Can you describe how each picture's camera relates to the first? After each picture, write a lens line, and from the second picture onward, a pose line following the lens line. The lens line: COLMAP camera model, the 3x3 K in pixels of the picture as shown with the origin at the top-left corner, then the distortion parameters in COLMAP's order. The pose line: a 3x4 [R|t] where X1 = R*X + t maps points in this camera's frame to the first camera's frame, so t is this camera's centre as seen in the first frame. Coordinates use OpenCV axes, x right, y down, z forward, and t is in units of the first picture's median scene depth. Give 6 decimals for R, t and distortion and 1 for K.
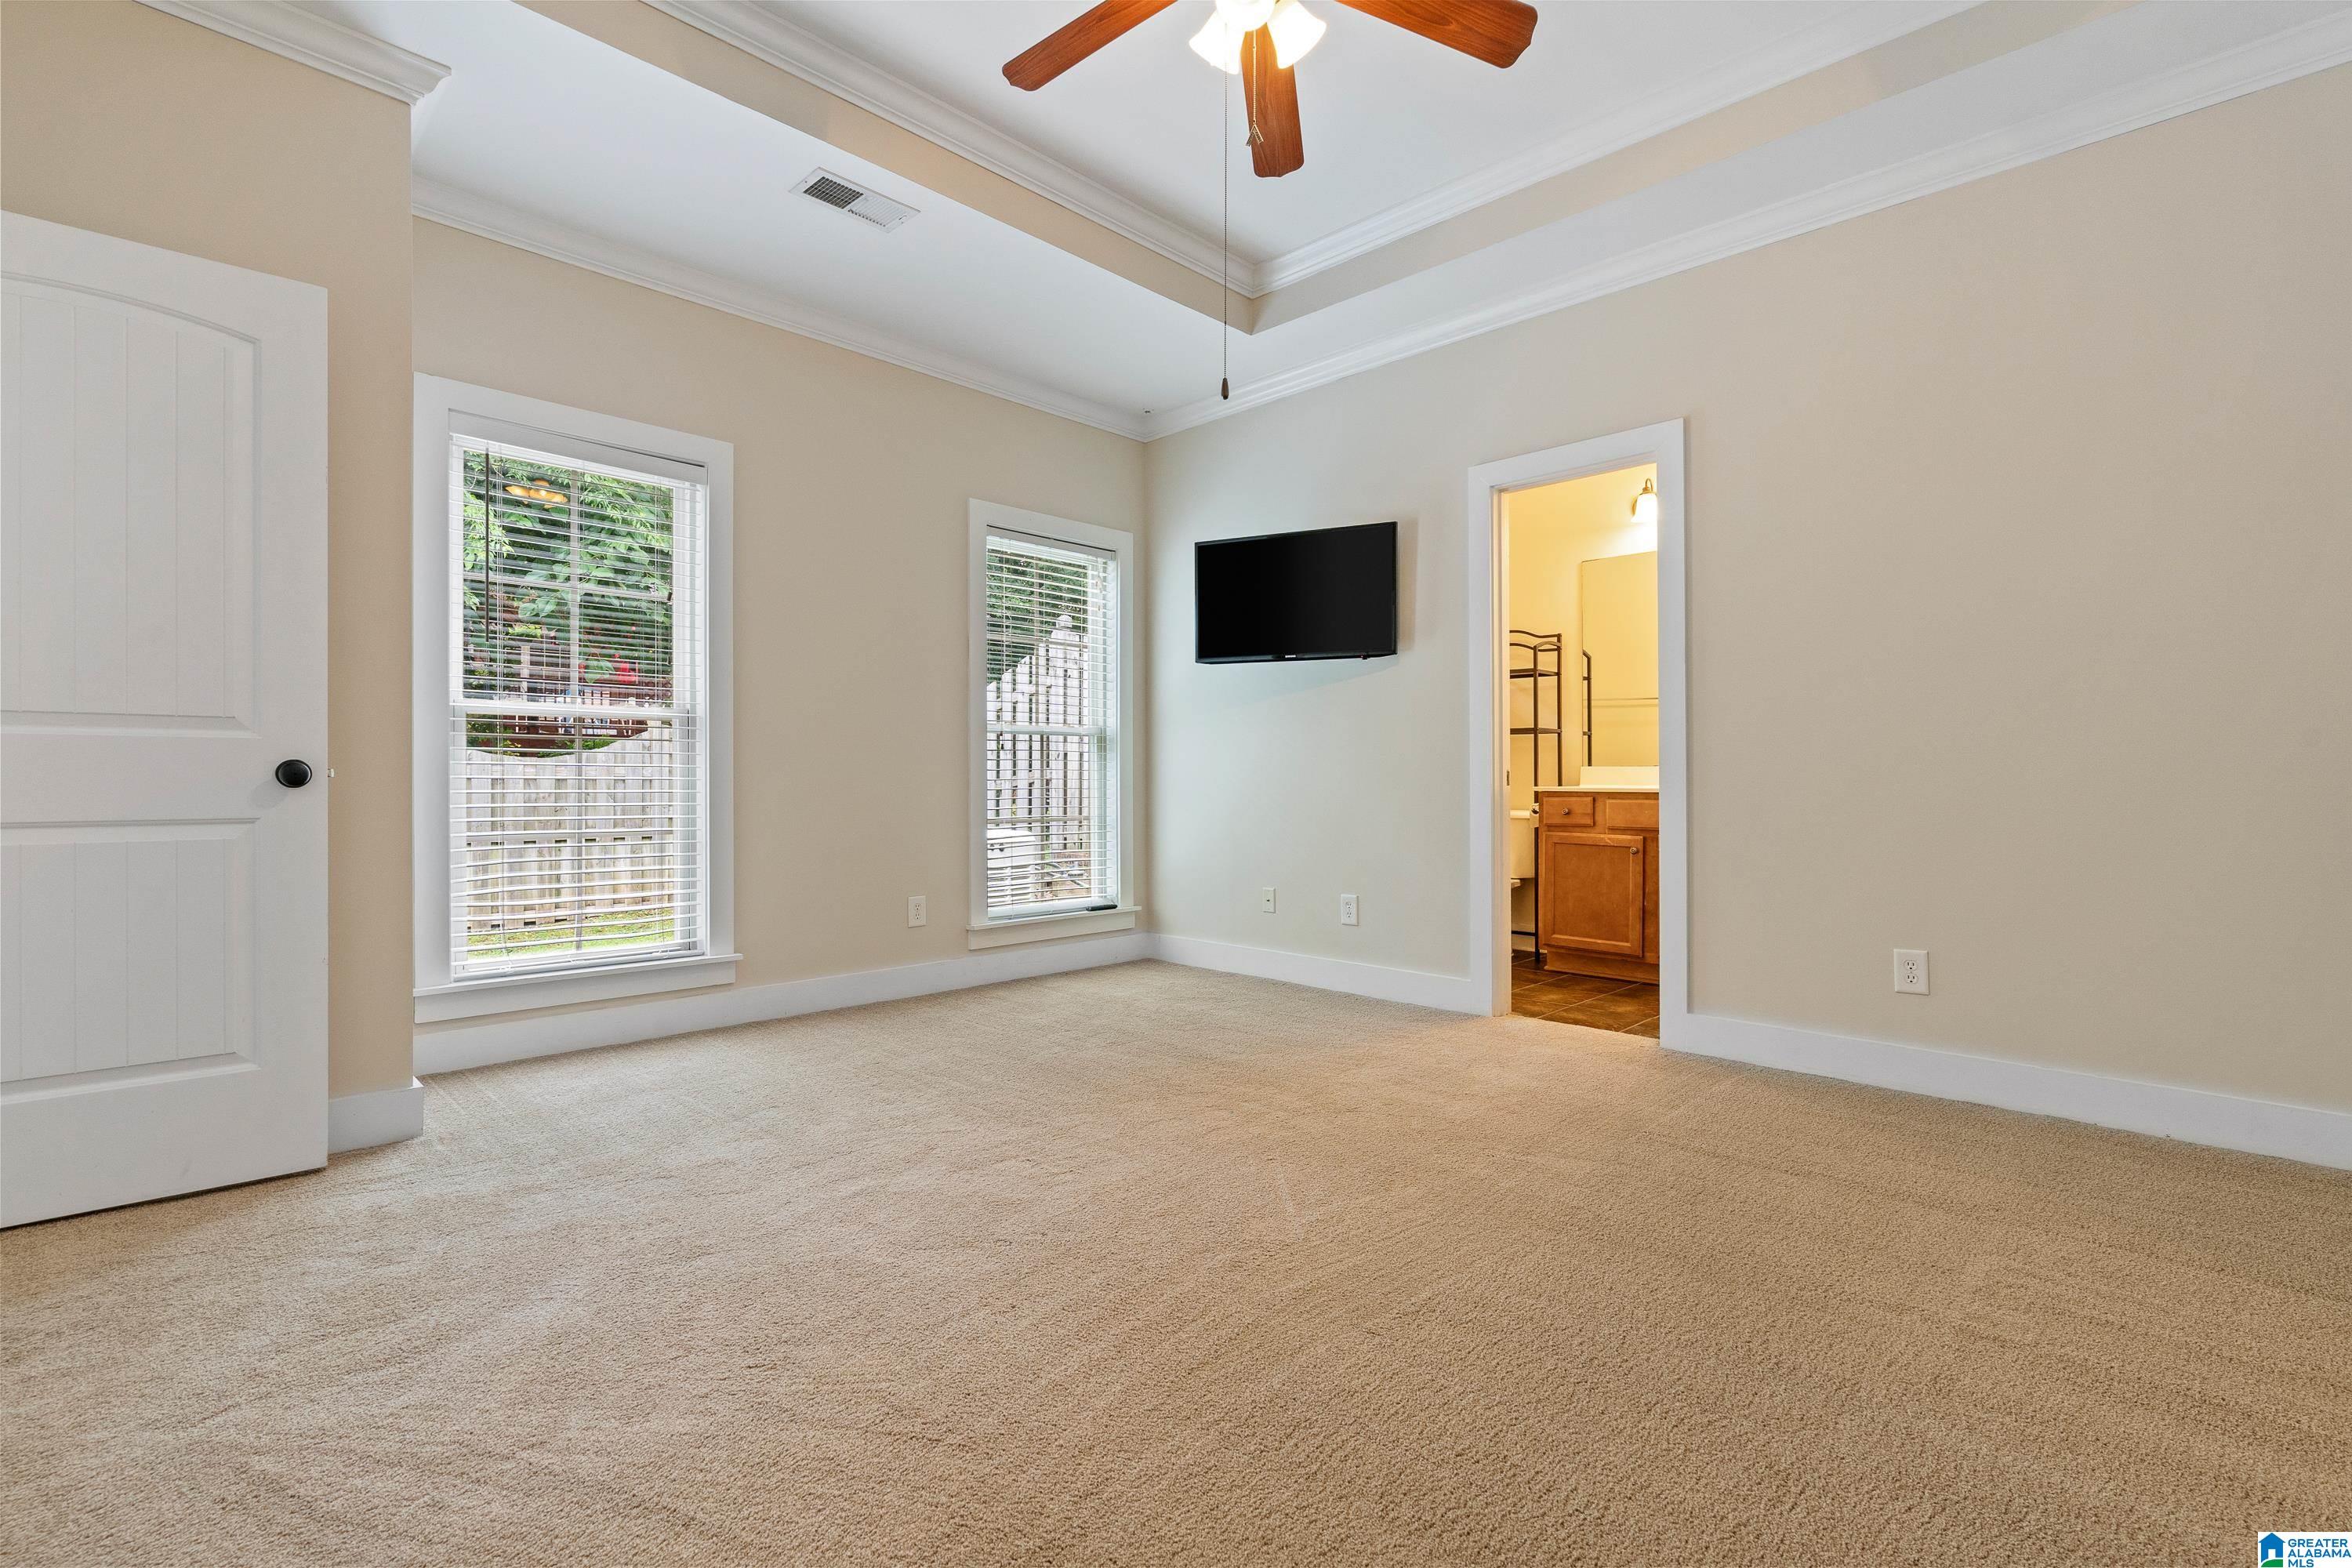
lens RADIAL K [[1072.4, 0, 1175.1], [0, 1072.4, 766.2], [0, 0, 1]] dist [-0.009158, 0.004388]
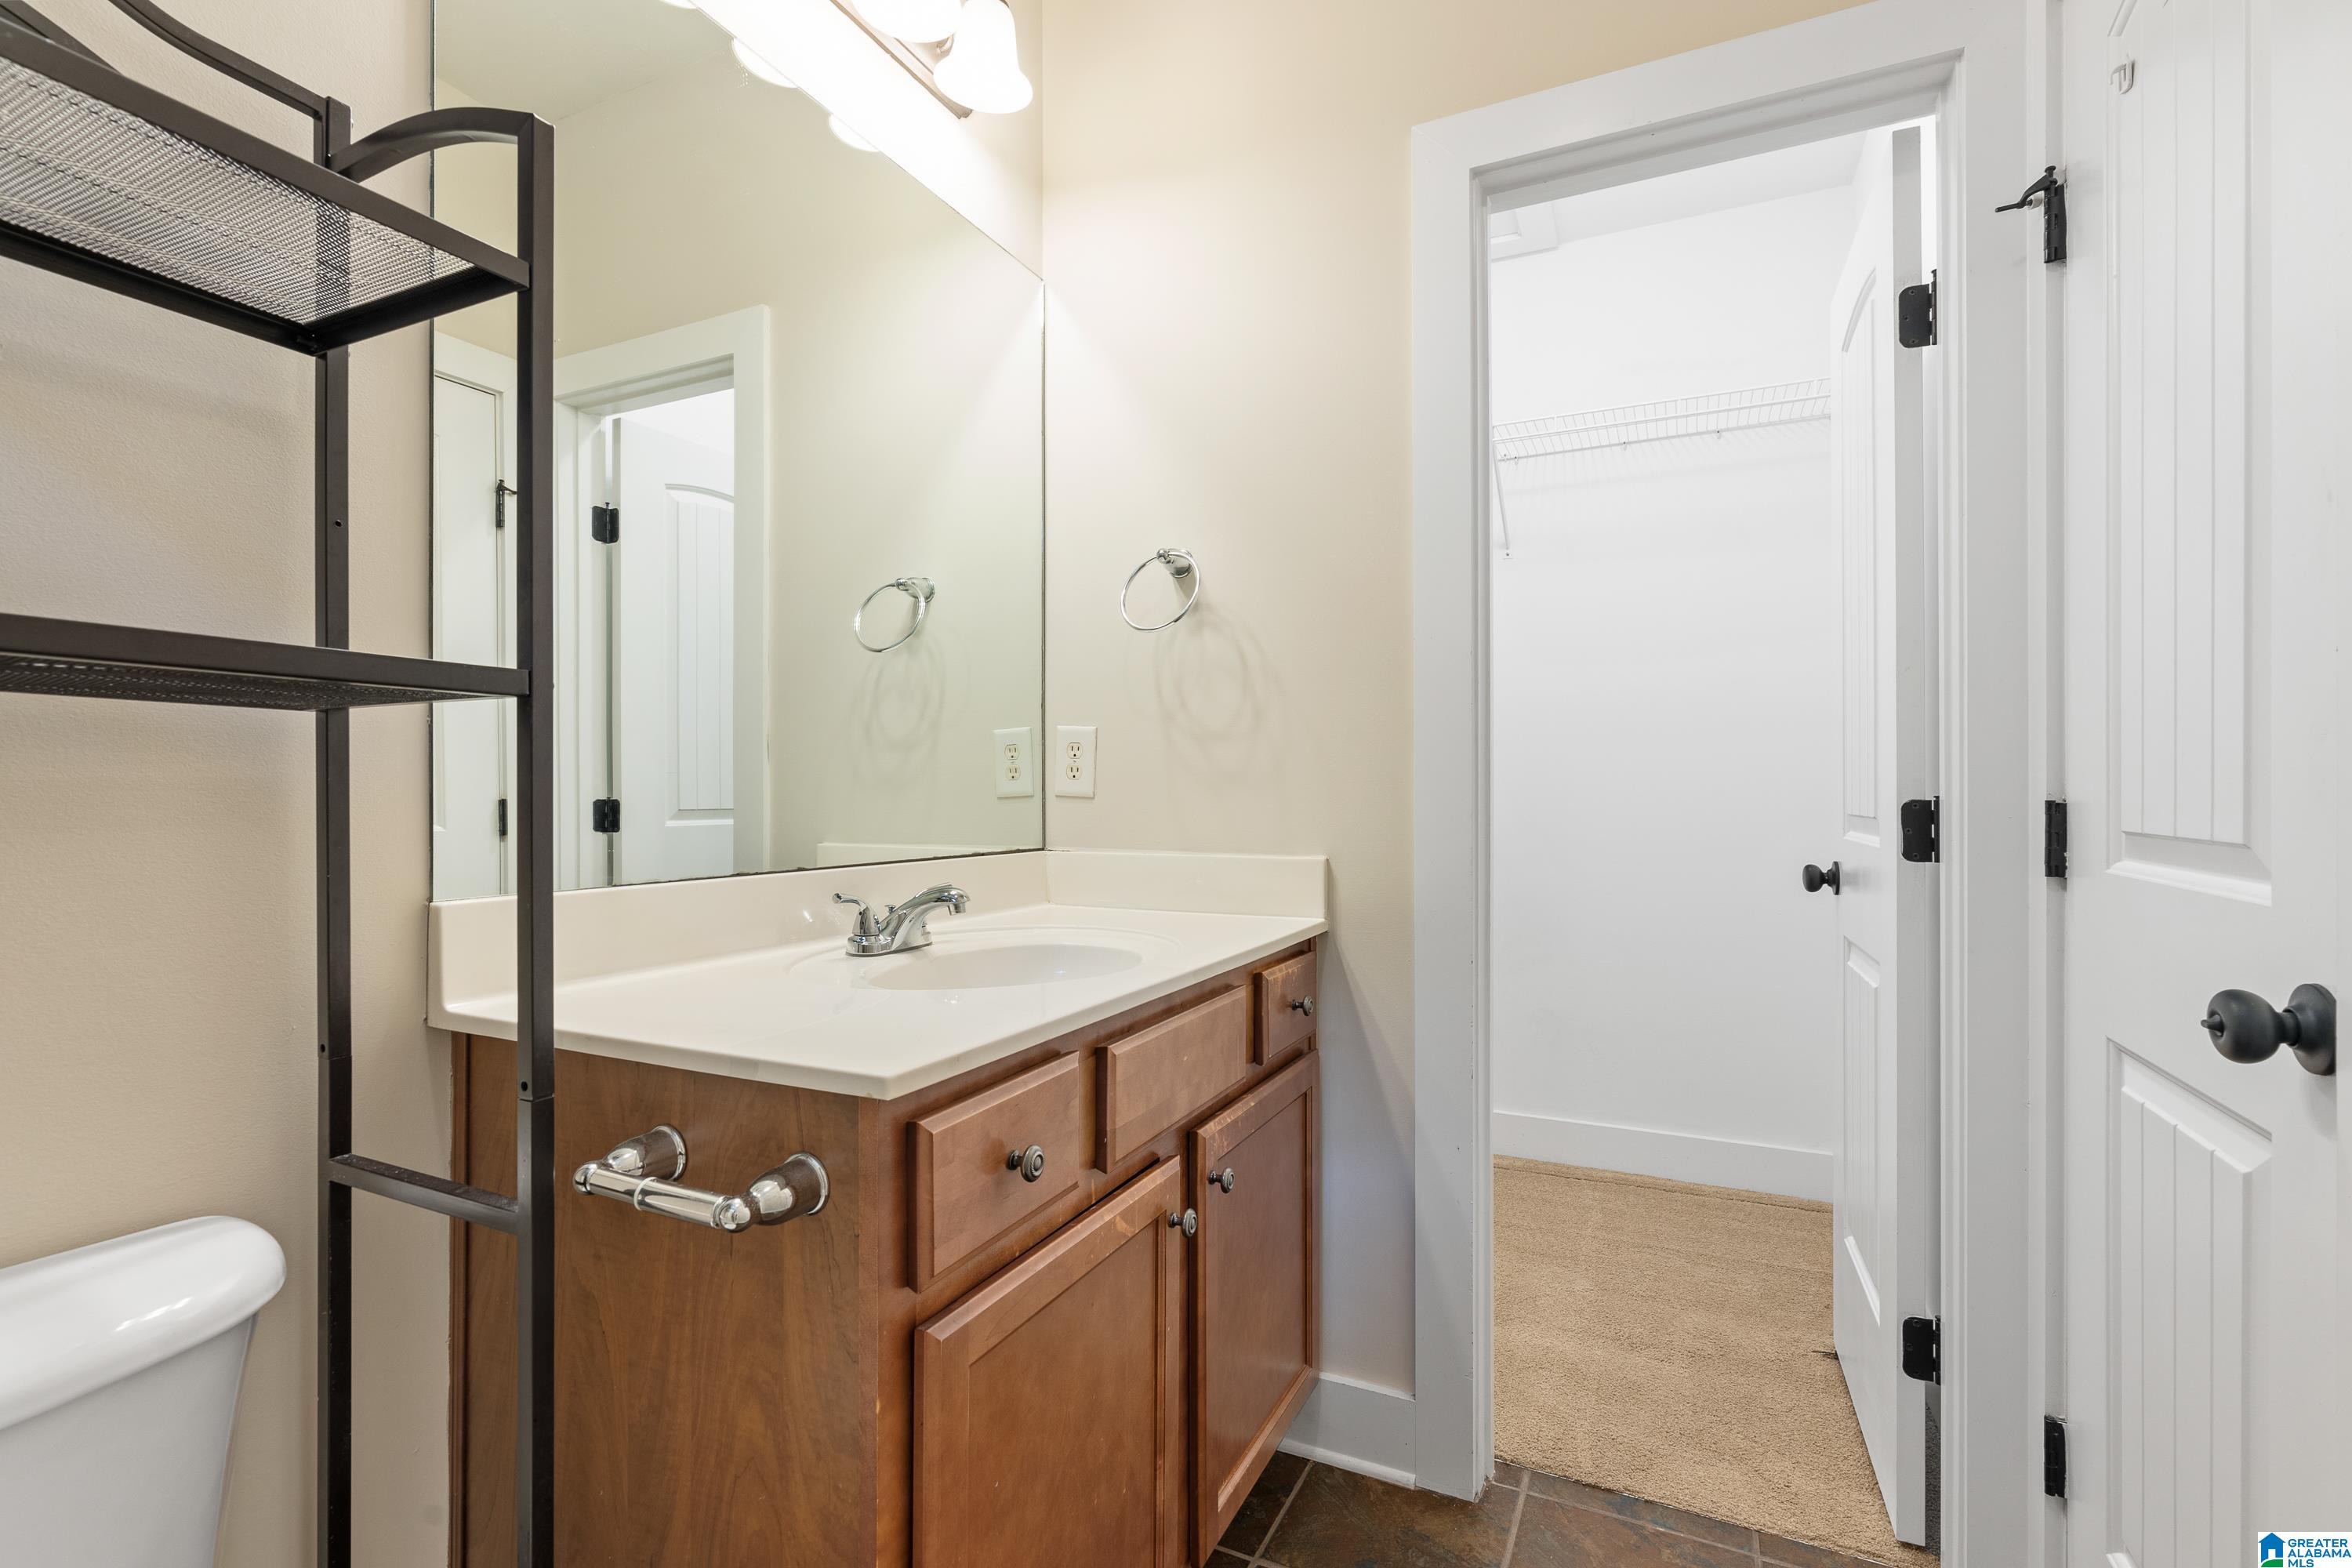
lens RADIAL K [[1072.4, 0, 1168.8], [0, 1072.4, 790.3], [0, 0, 1]] dist [-0.009158, 0.004388]
pose [[-0.340757, -0.007917, 0.940118, 0.181155], [-0.007543, 0.999955, 0.005686, -0.021031], [-0.940121, -0.005154, -0.340801, 0.950194]]
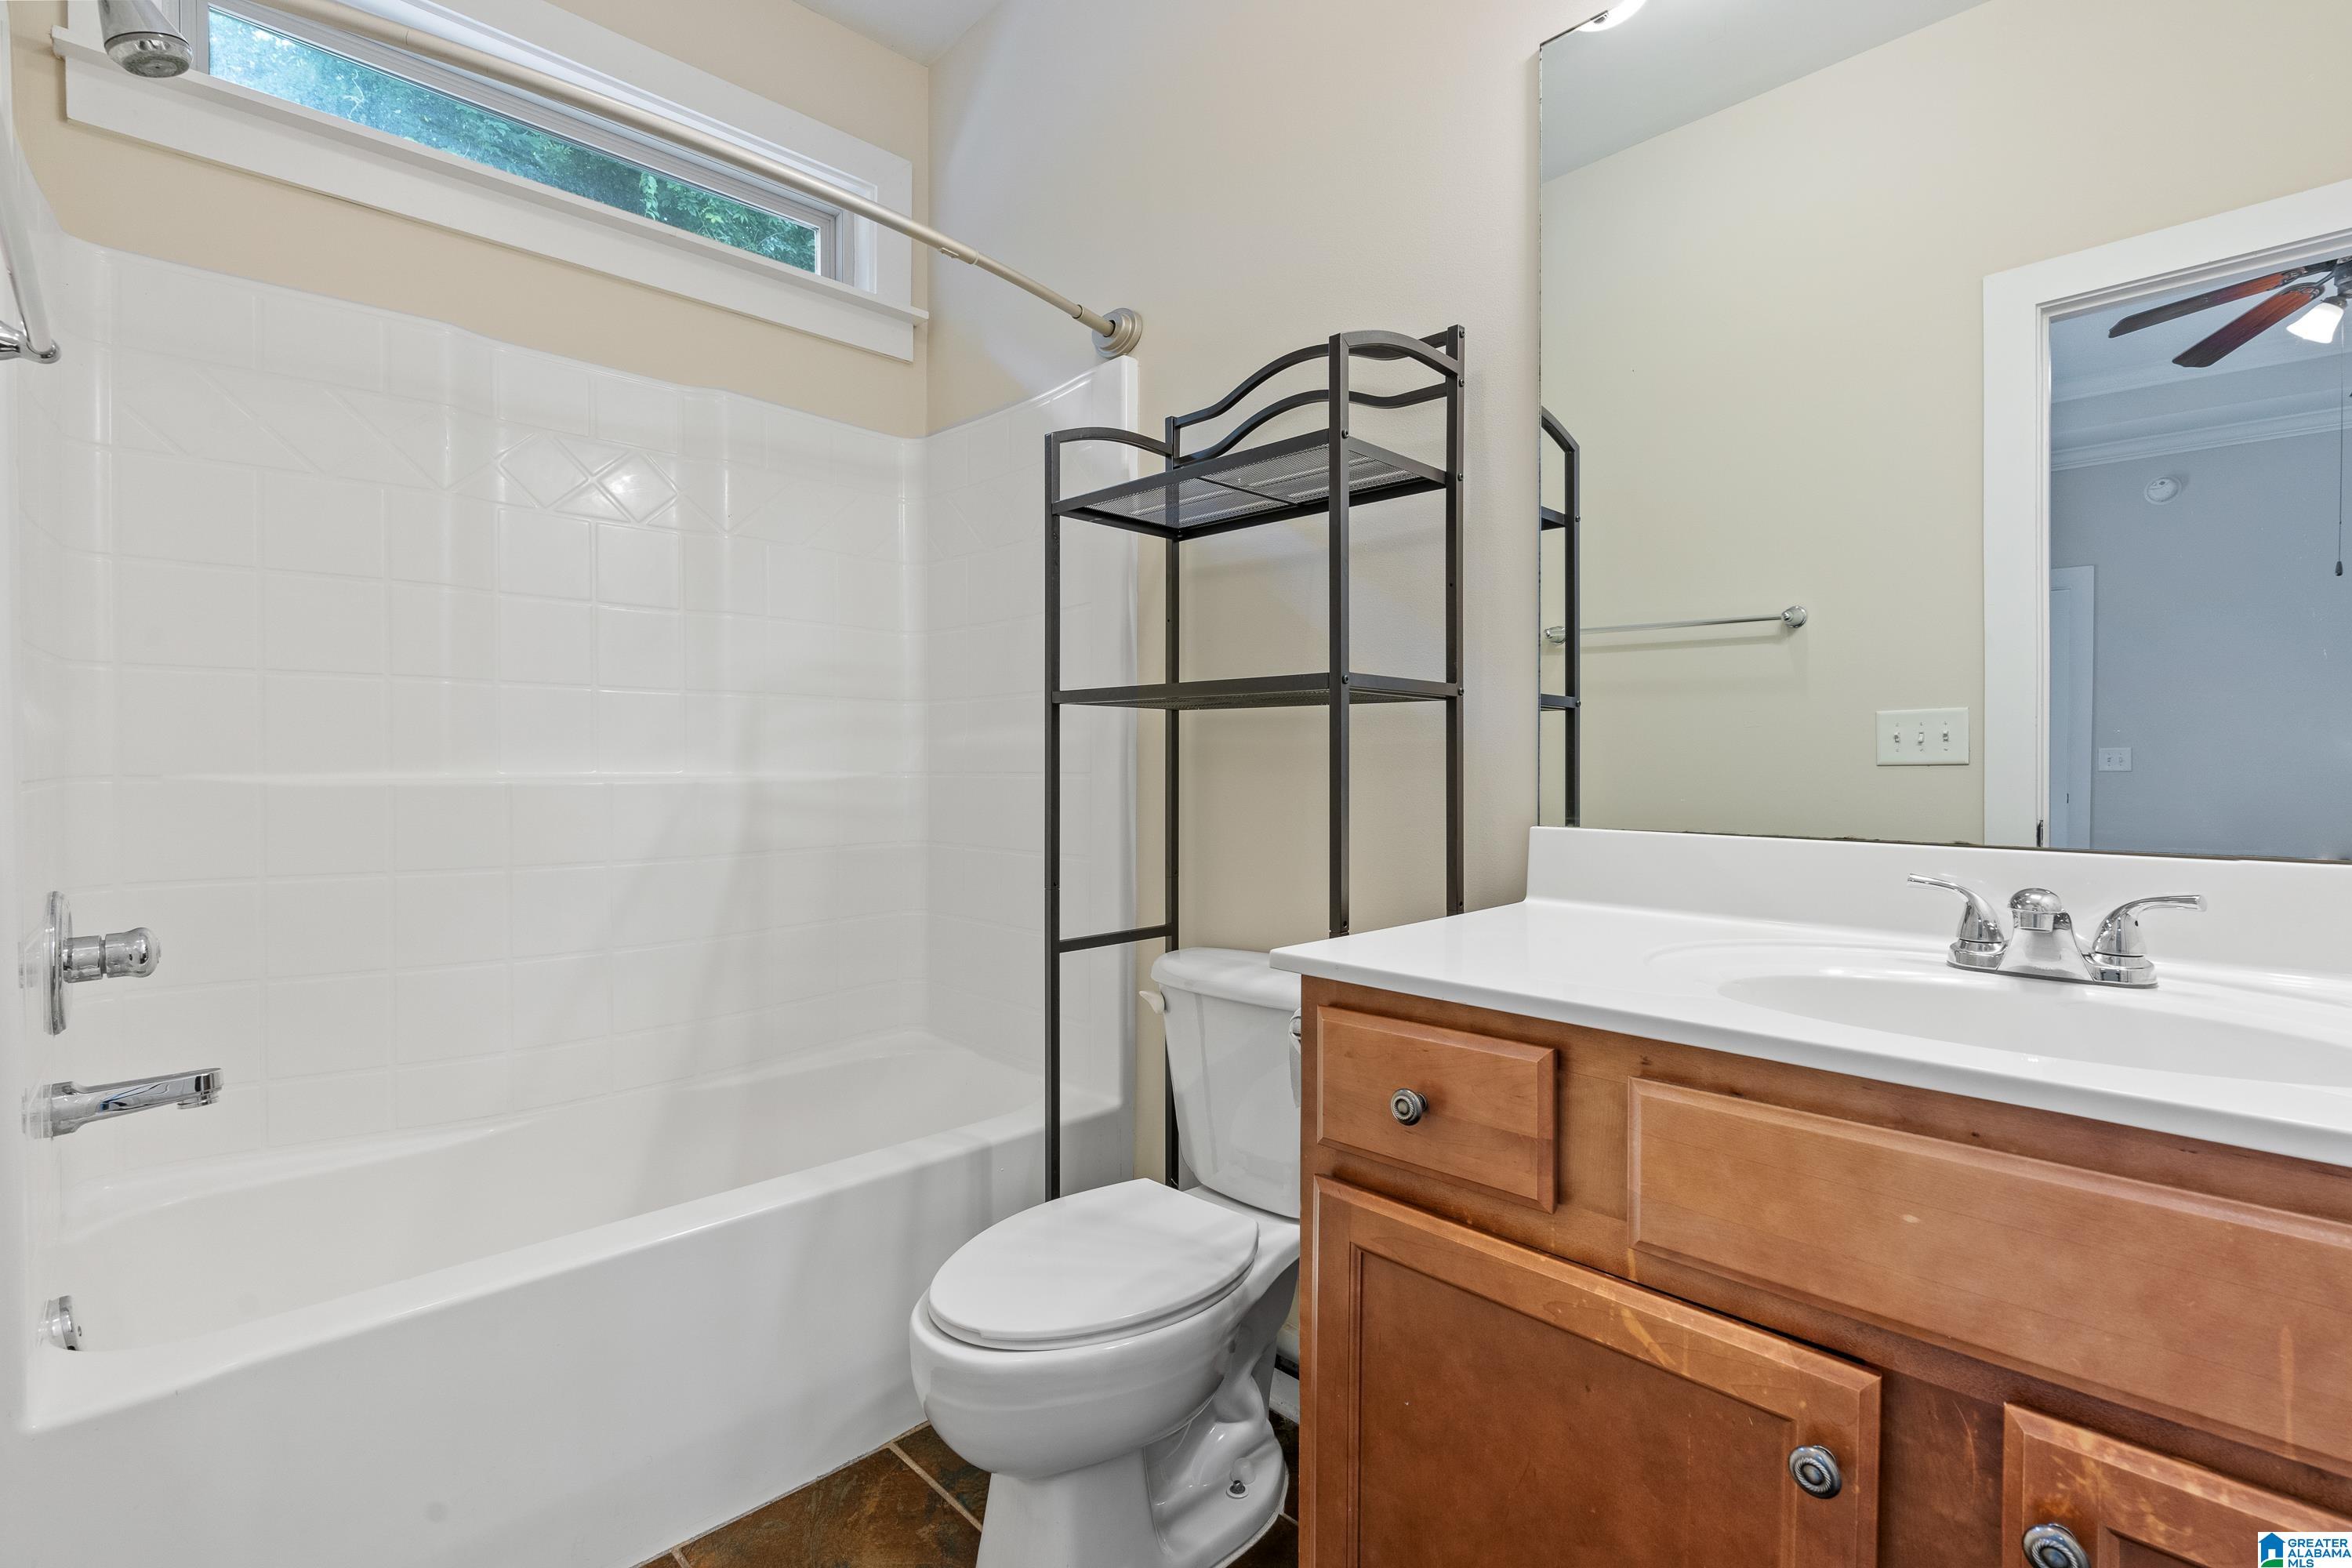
lens RADIAL K [[1072.4, 0, 1175.0], [0, 1072.4, 783.0], [0, 0, 1]] dist [-0.009158, 0.004388]
pose [[0.999855, -0.004708, -0.016392, 0.304123], [0.005057, 0.999759, 0.021352, -0.016705], [0.016287, -0.021432, 0.999638, 0.756822]]
